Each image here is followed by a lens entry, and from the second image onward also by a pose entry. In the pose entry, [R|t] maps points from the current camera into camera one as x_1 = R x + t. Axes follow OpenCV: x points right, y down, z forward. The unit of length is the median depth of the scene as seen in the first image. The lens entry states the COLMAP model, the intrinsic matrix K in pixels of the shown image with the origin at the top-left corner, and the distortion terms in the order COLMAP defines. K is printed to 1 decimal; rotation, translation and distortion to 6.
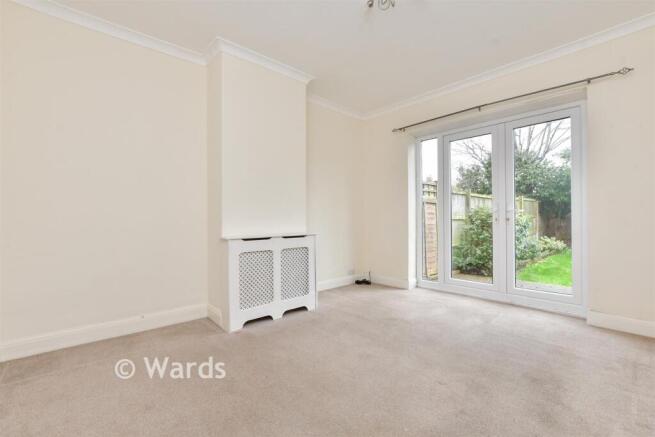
lens RADIAL K [[283.3, 0, 327.5], [0, 283.3, 218.5], [0, 0, 1]] dist [-0.000289, -0.000015]
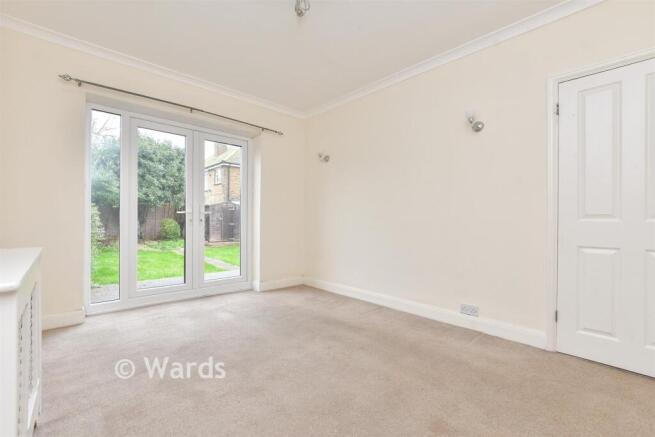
lens RADIAL K [[283.3, 0, 327.5], [0, 283.3, 218.5], [0, 0, 1]] dist [-0.000289, -0.000015]
pose [[0.032222, 0.012578, 0.999402, -0.490993], [-0.012545, 0.999847, -0.012179, 0.002867], [-0.999402, -0.012145, 0.032375, 0.527561]]
